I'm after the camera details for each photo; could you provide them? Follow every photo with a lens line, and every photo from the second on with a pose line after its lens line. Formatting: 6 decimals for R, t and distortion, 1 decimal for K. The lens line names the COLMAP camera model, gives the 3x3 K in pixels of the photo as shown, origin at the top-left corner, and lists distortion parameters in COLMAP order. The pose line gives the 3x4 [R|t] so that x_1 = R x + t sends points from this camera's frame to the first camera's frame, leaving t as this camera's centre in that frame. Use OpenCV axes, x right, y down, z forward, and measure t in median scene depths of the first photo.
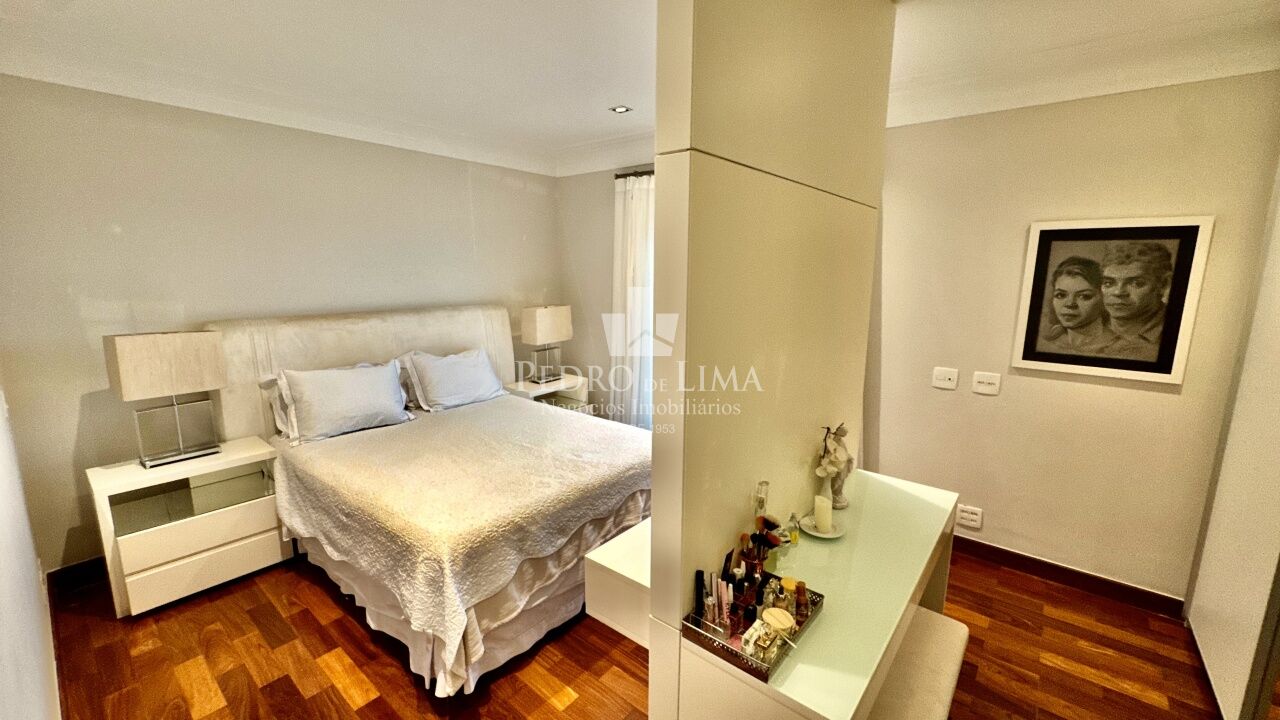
lens RADIAL K [[510.3, 0, 638.4], [0, 510.3, 359.8], [0, 0, 1]] dist [-0.003116, -0.000281]
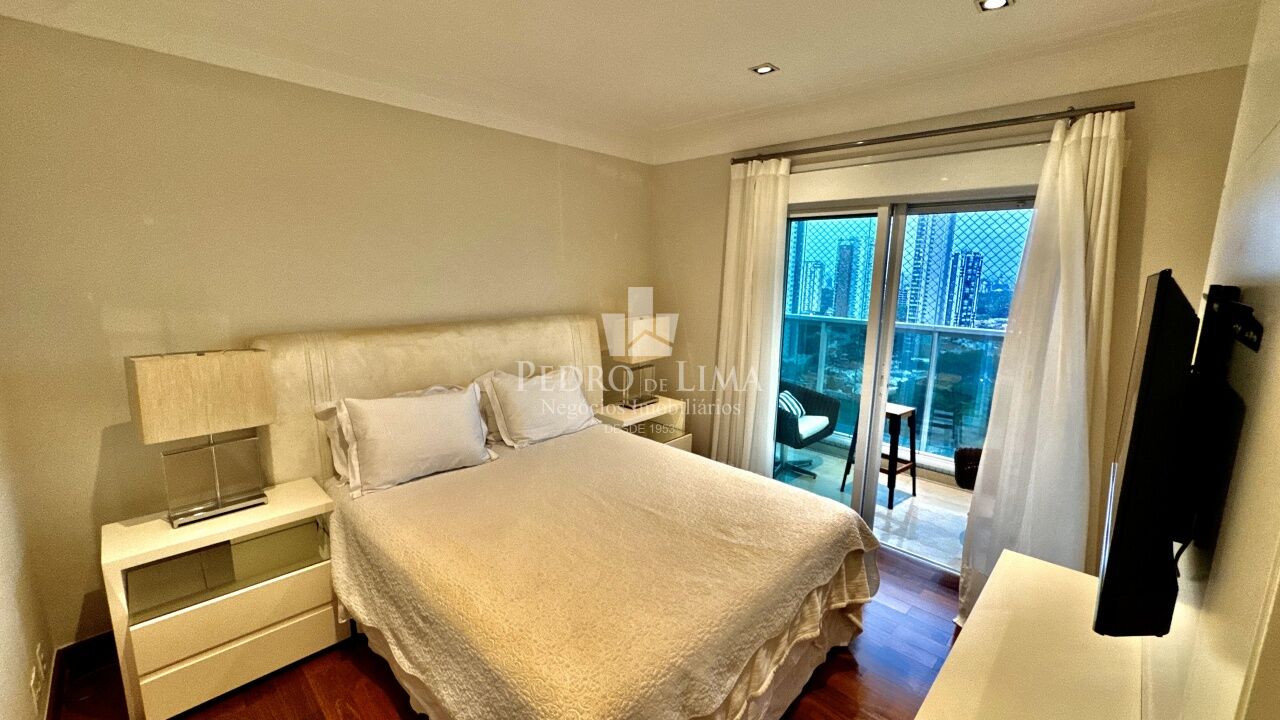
lens RADIAL K [[510.3, 0, 638.5], [0, 510.3, 357.7], [0, 0, 1]] dist [-0.003116, -0.000281]
pose [[0.996243, 0.021476, -0.083900, -0.179821], [-0.022030, 0.999741, -0.005683, -0.051278], [0.083756, 0.007510, 0.996458, 0.253455]]
